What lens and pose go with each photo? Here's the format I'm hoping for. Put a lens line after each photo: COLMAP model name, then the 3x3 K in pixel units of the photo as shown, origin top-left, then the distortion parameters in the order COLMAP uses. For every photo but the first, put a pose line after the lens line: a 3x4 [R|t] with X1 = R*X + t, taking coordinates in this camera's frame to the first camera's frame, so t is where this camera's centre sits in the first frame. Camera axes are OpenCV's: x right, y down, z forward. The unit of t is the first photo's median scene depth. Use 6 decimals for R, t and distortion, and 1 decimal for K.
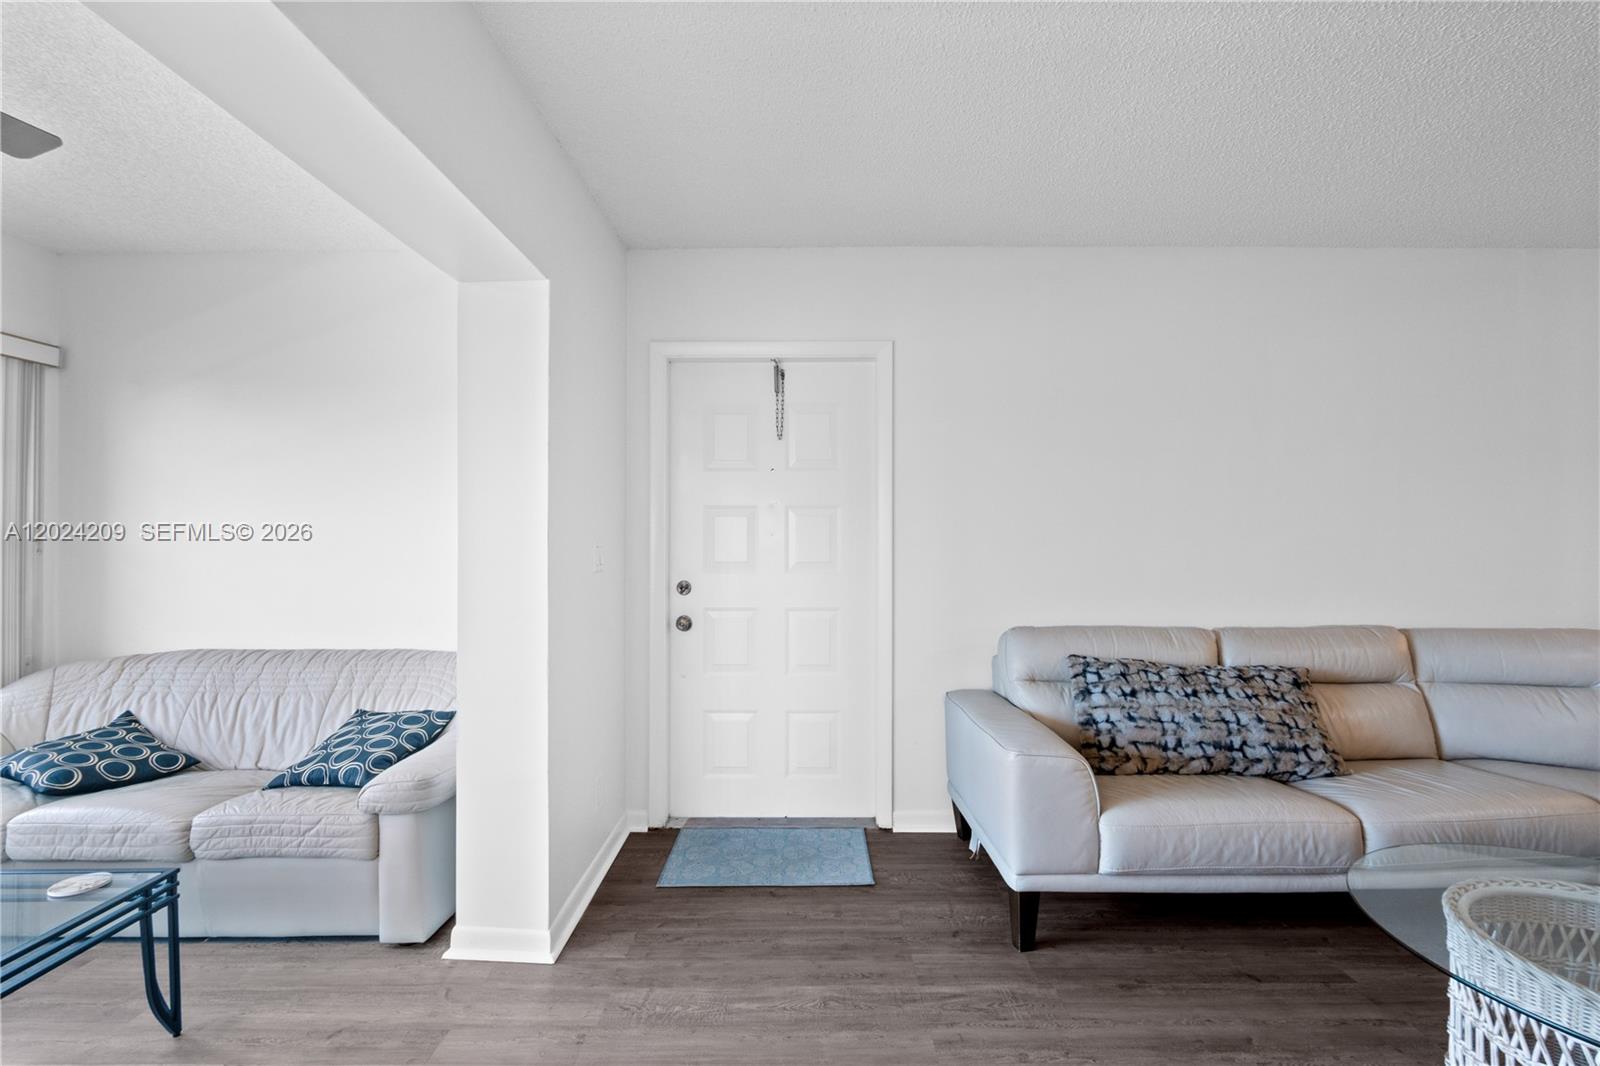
lens RADIAL K [[736.5, 0, 805.9], [0, 736.5, 535.3], [0, 0, 1]] dist [-0.004712, 0.002368]
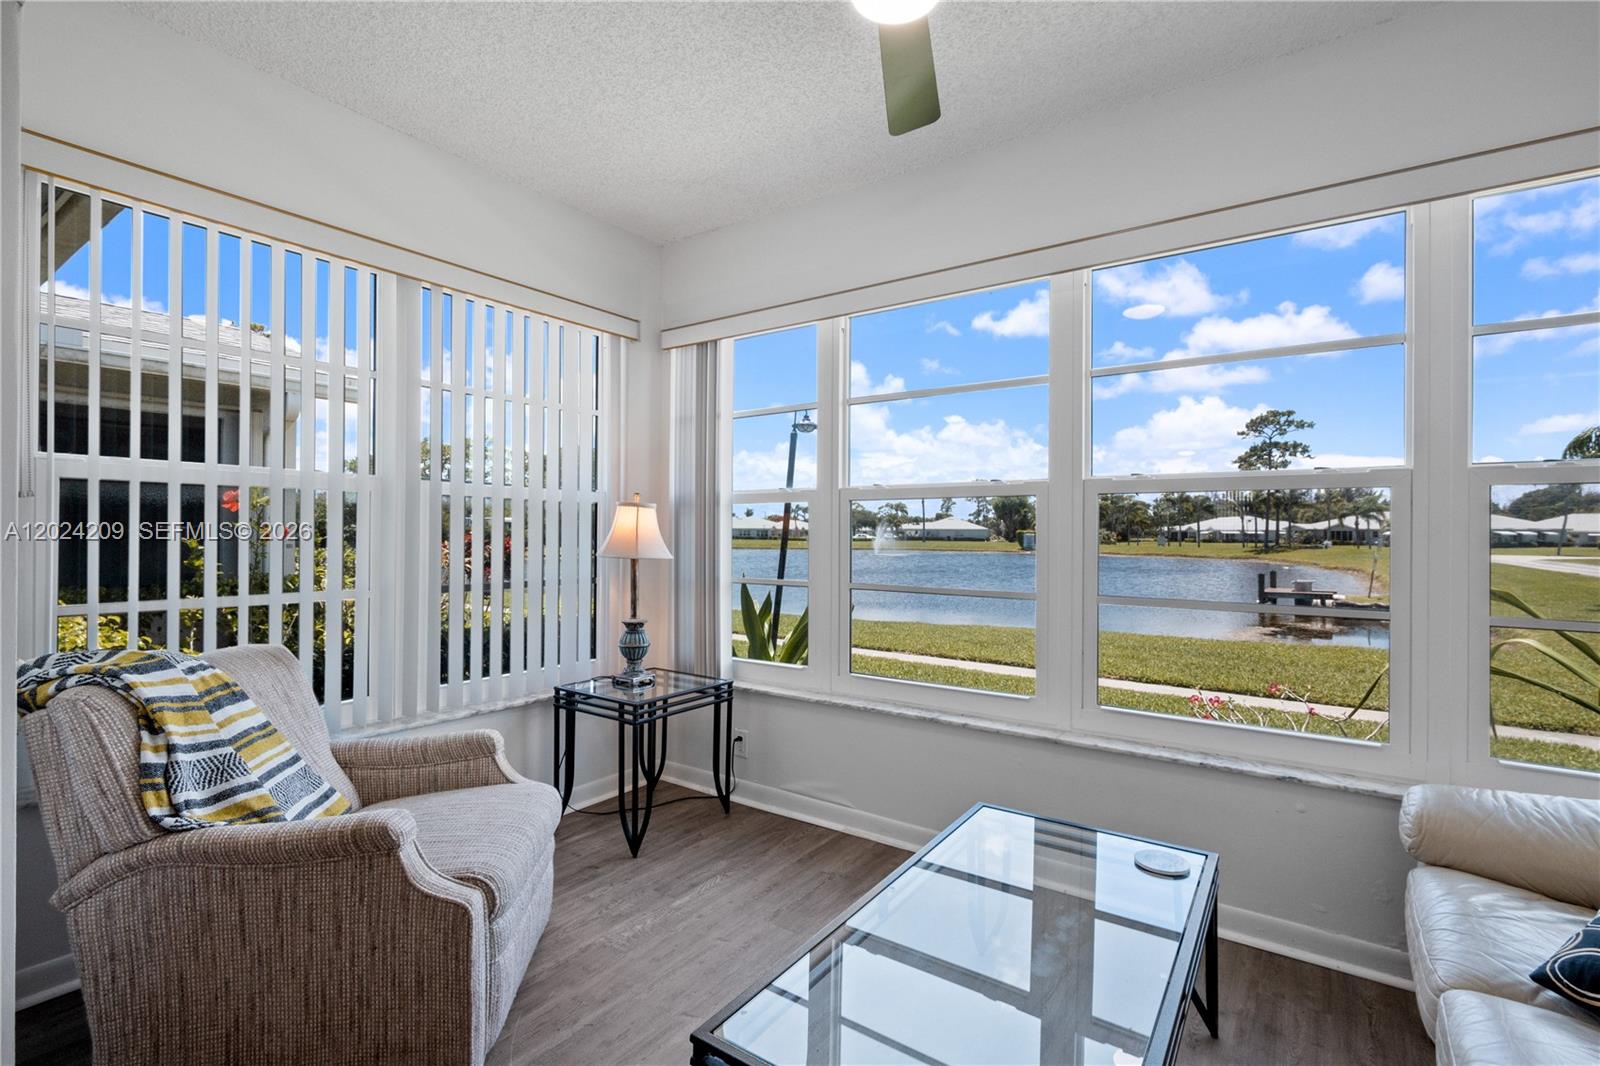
lens RADIAL K [[736.5, 0, 805.1], [0, 736.5, 532.5], [0, 0, 1]] dist [-0.004712, 0.002368]
pose [[-0.573381, -0.003917, -0.819279, -0.322310], [-0.002381, 0.999992, -0.003115, 0.047309], [0.819285, 0.000164, -0.573386, 0.806050]]
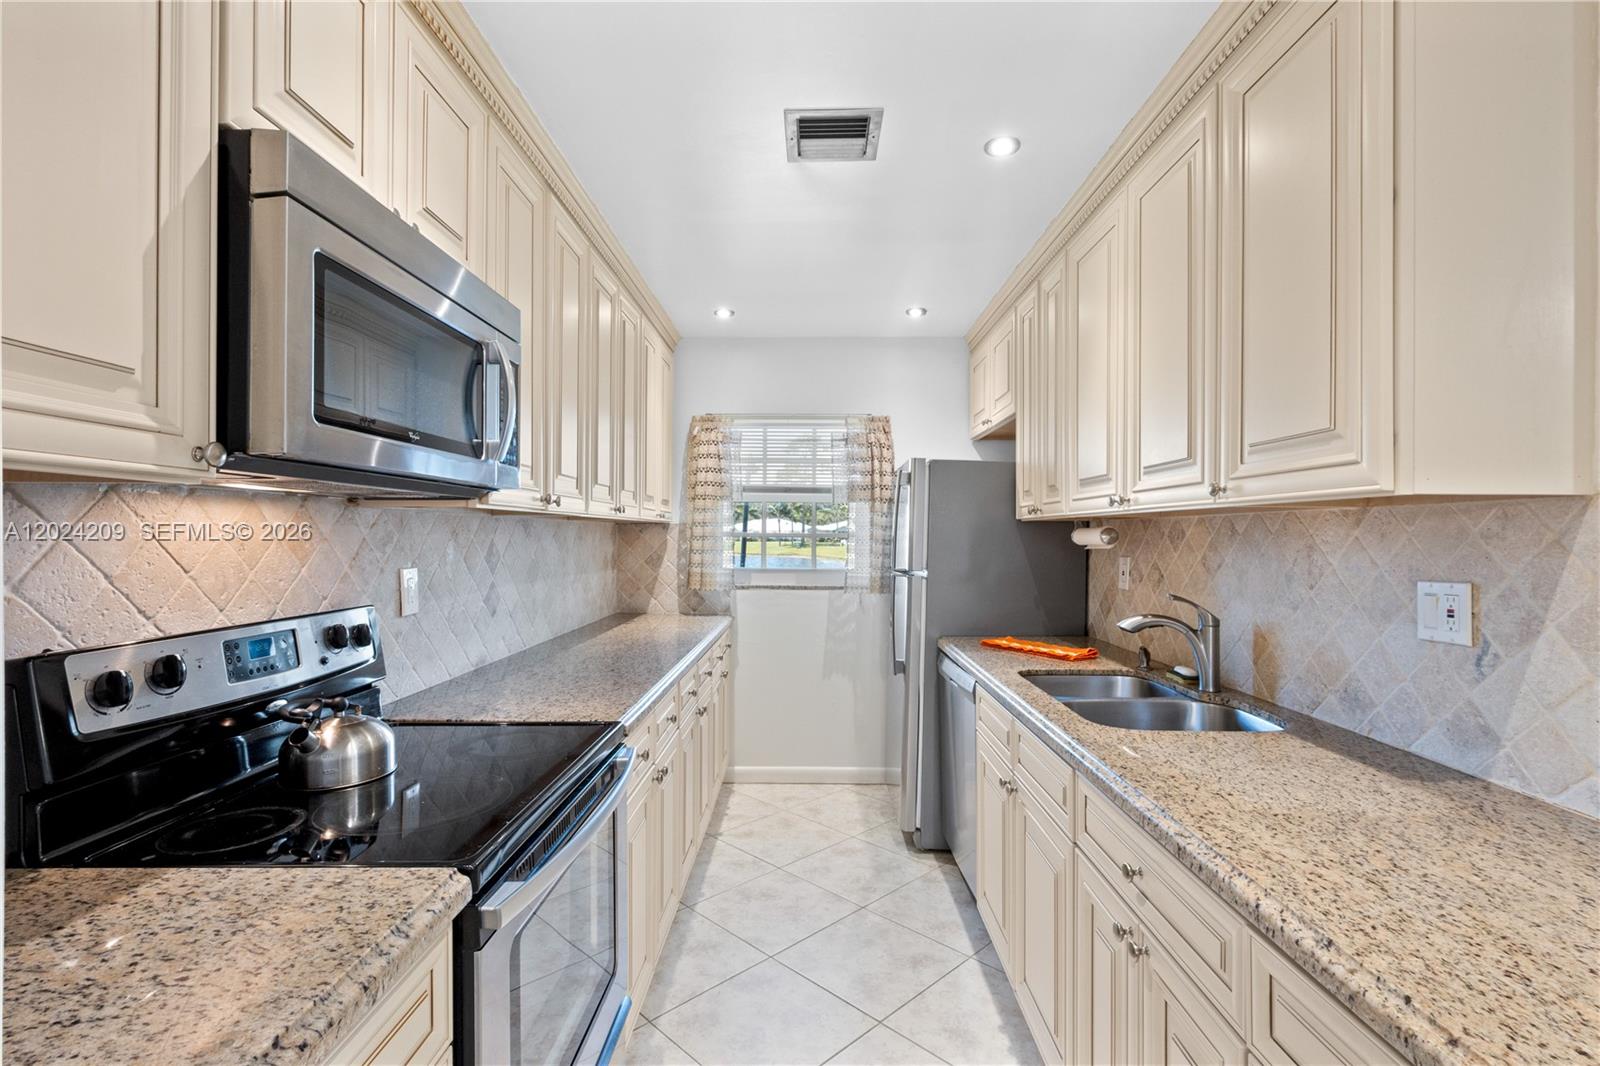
lens RADIAL K [[736.5, 0, 811.2], [0, 736.5, 536.8], [0, 0, 1]] dist [-0.004712, 0.002368]
pose [[0.004587, 0.002979, -0.999985, 1.319768], [0.001173, 0.999995, 0.002984, -0.061203], [0.999989, -0.001186, 0.004583, -0.793701]]
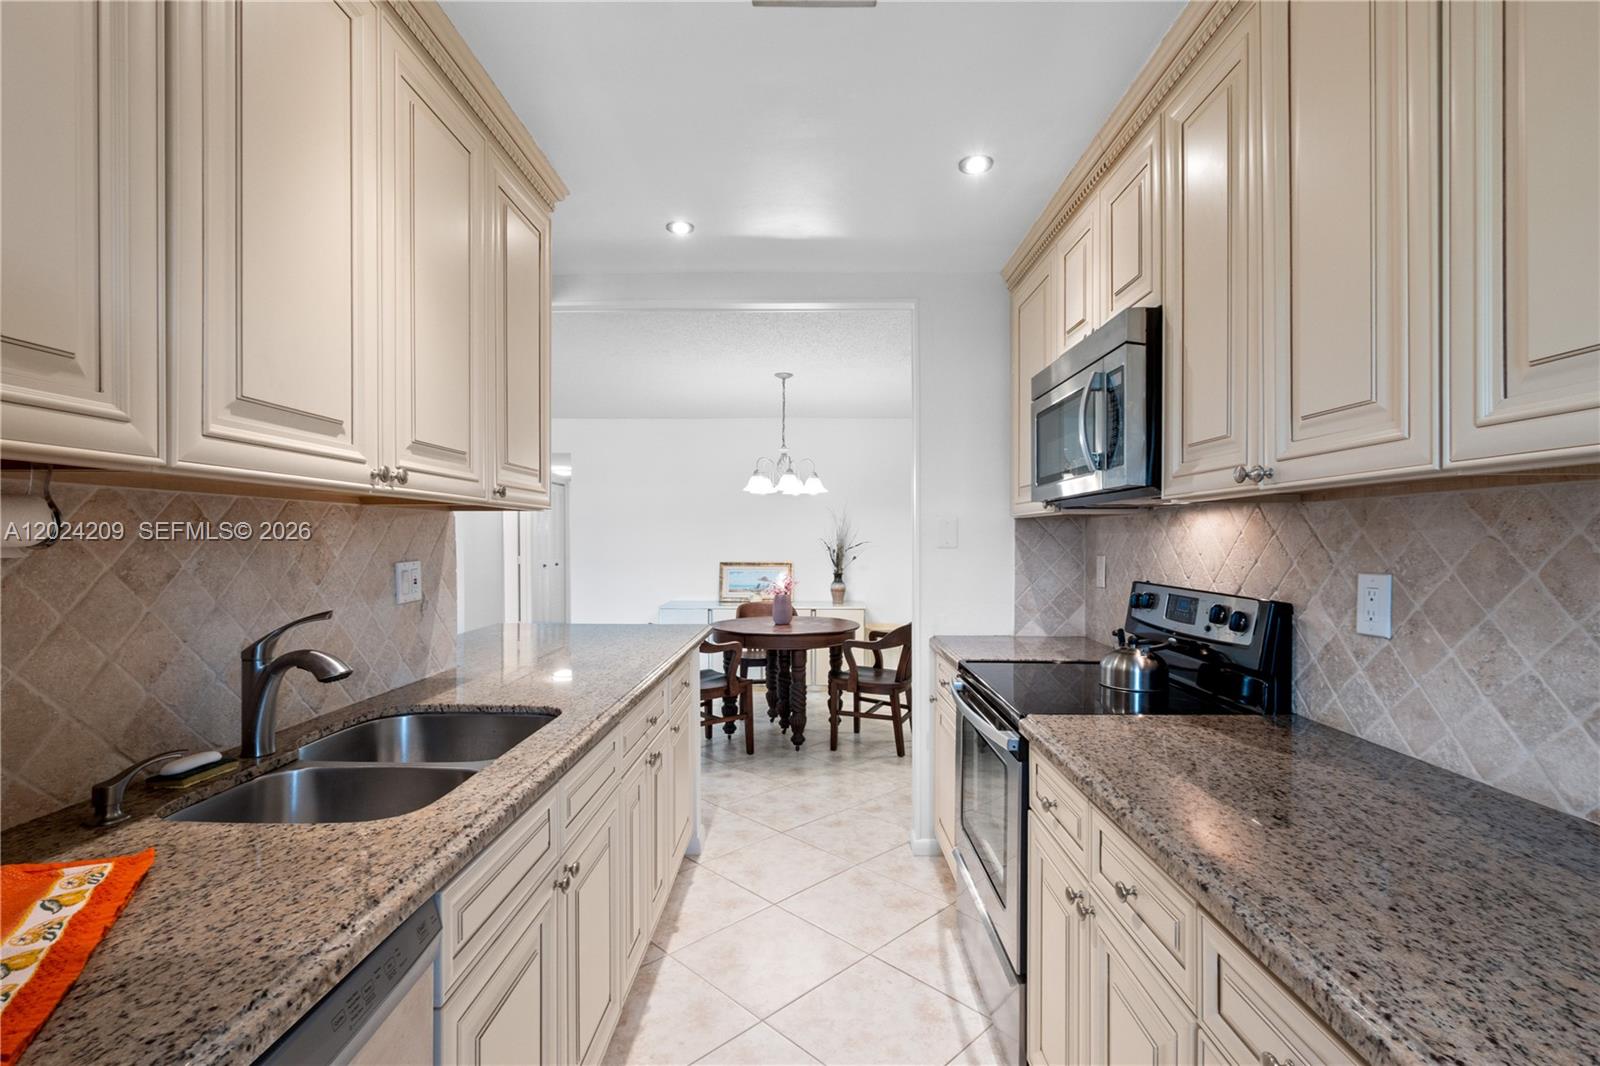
lens RADIAL K [[736.5, 0, 790.5], [0, 736.5, 539.9], [0, 0, 1]] dist [-0.004712, 0.002368]
pose [[0.024754, -0.001135, 0.999693, -0.051207], [-0.004733, 0.999988, 0.001253, -0.052220], [-0.999682, -0.004762, 0.024749, -0.763812]]
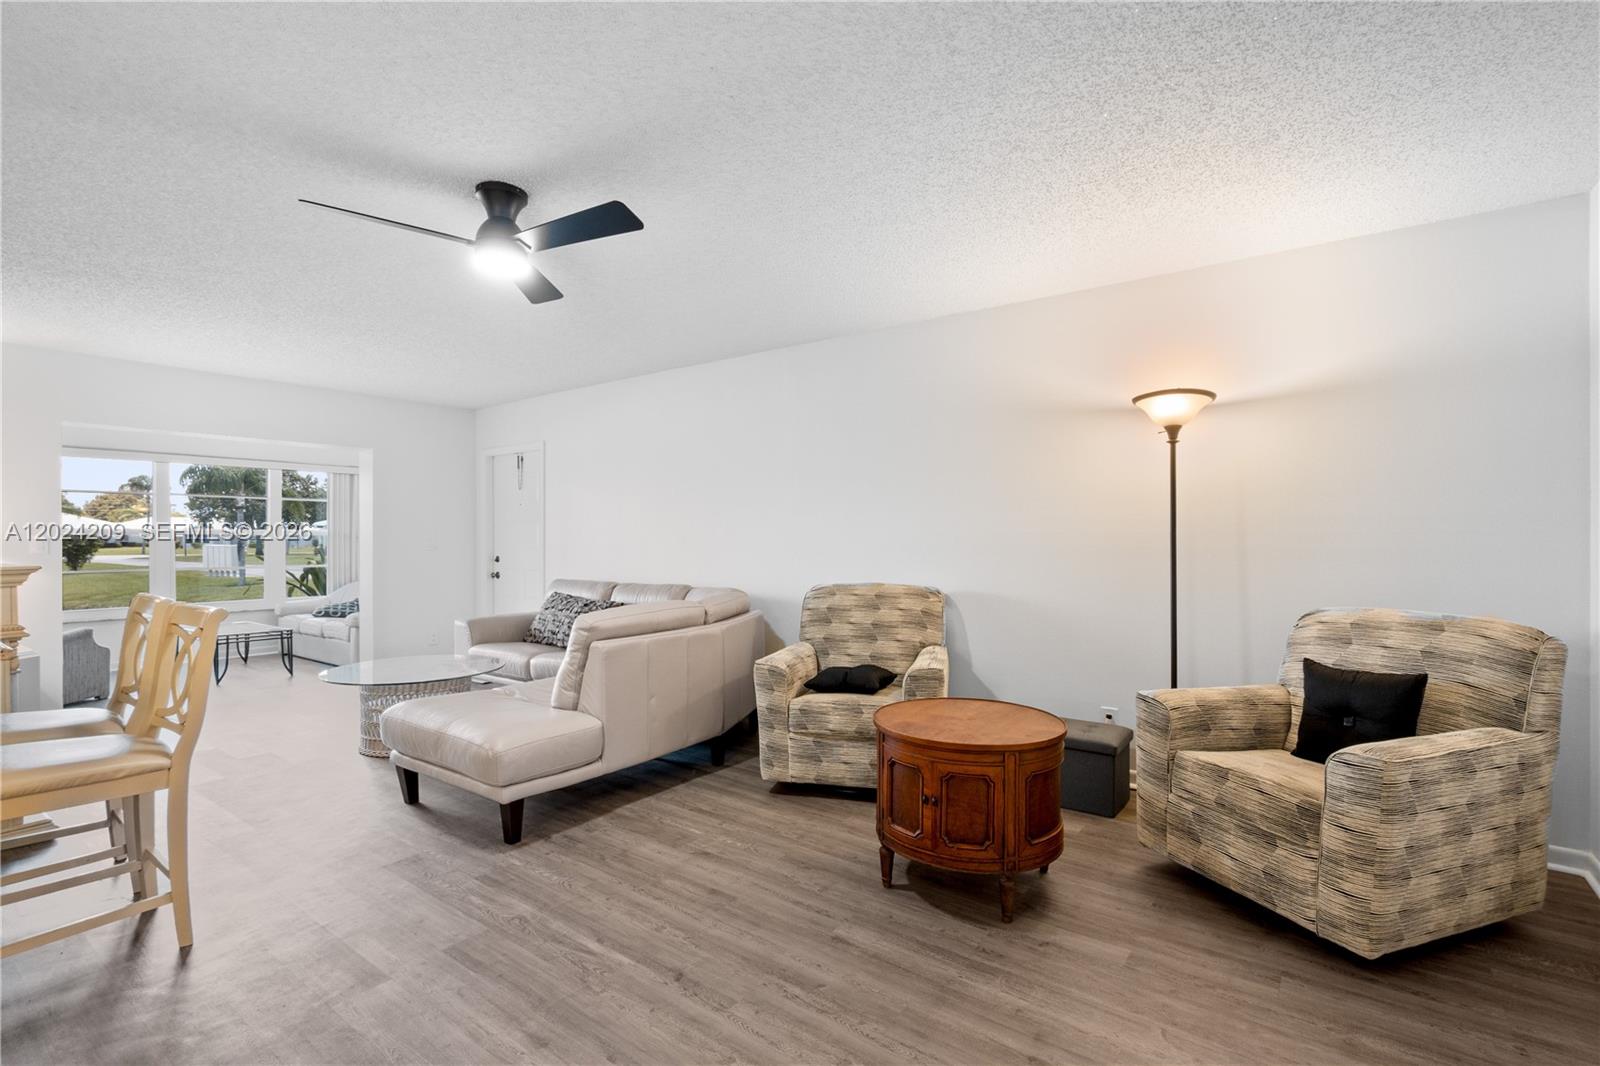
lens RADIAL K [[736.5, 0, 801.3], [0, 736.5, 539.2], [0, 0, 1]] dist [-0.004712, 0.002368]
pose [[0.802816, 0.001438, -0.596226, 2.409113], [0.001664, 0.999988, 0.004653, 0.002549], [0.596225, -0.004727, 0.802803, -0.292066]]
